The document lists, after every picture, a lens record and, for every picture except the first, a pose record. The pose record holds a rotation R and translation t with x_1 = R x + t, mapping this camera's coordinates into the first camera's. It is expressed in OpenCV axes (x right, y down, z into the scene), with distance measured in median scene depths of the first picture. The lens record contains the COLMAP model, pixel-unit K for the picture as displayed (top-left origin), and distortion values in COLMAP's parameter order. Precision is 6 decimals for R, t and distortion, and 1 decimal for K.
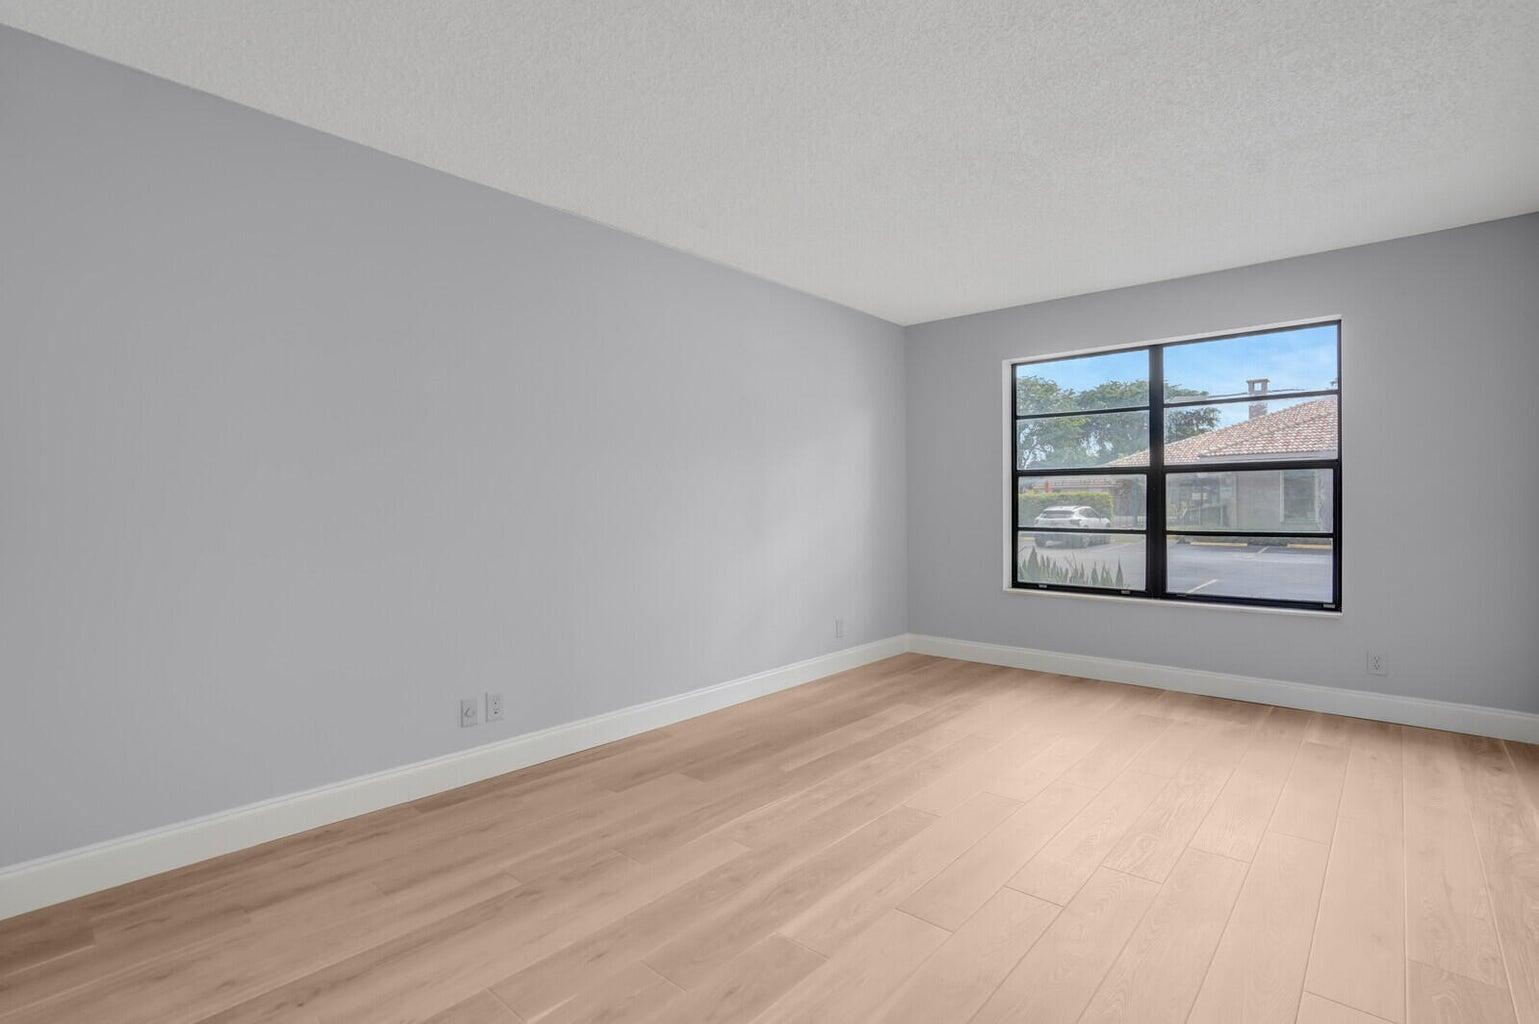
lens RADIAL K [[730.2, 0, 769.5], [0, 730.2, 512.0], [0, 0, 1]] dist [-0.049191, 0.015026]
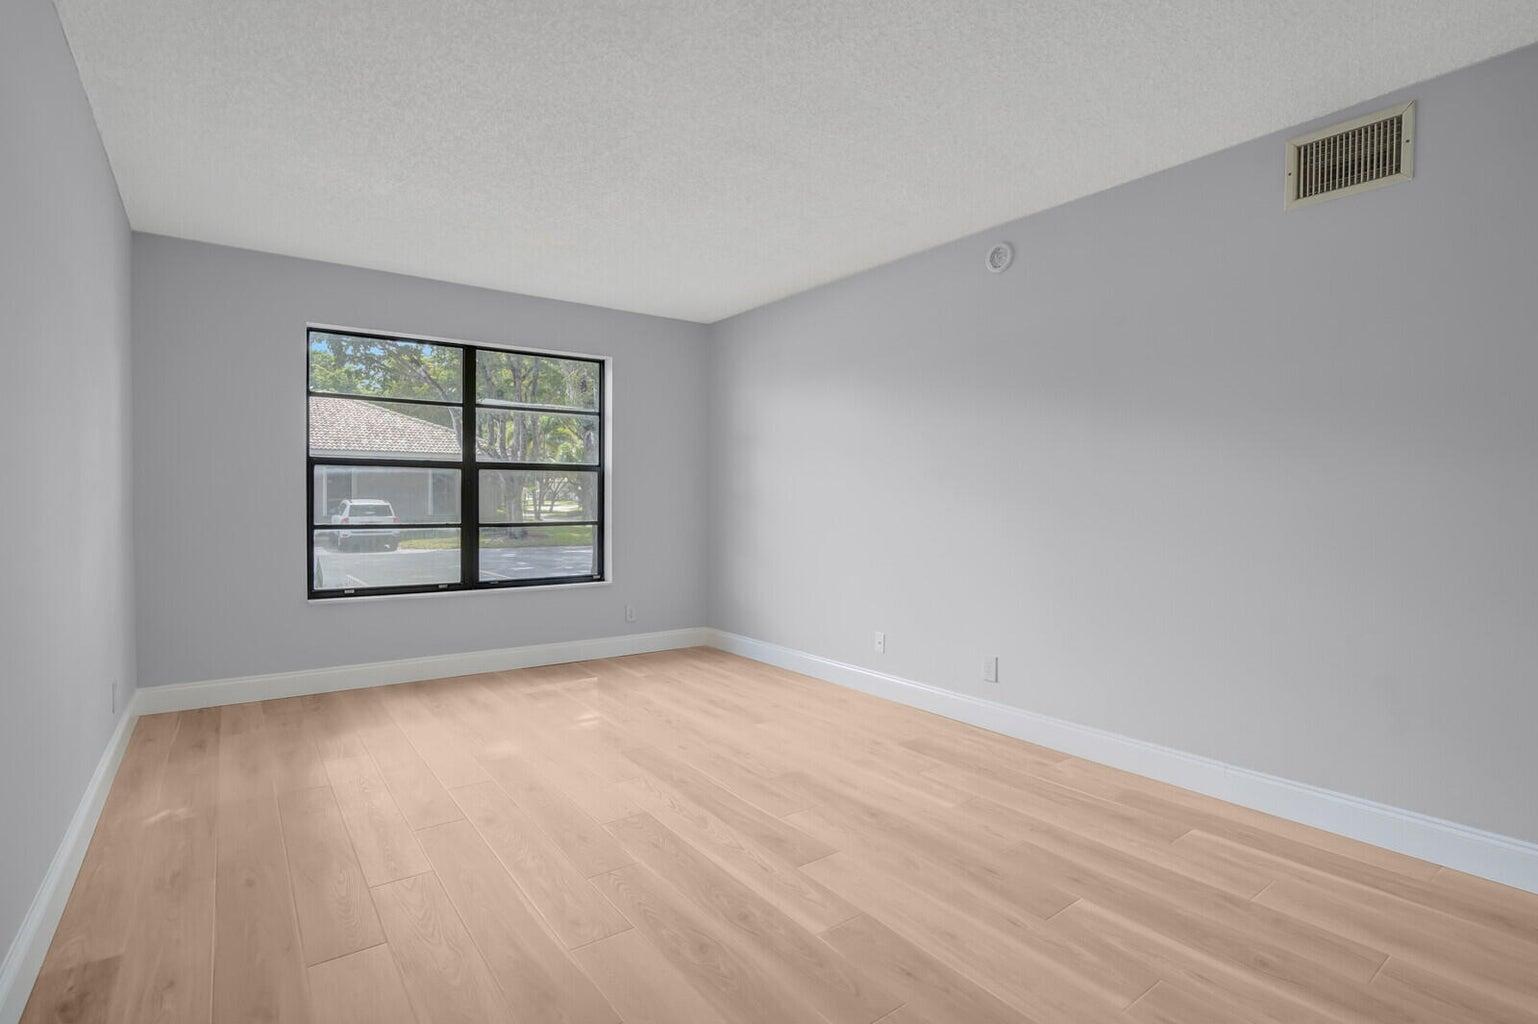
lens RADIAL K [[729.7, 0, 769.0], [0, 729.7, 512.0], [0, 0, 1]] dist [-0.049191, 0.015026]
pose [[0.206709, -0.011781, 0.978331, -0.400202], [0.003758, 0.999930, 0.011247, -0.001703], [-0.978395, 0.001352, 0.206739, 0.359333]]
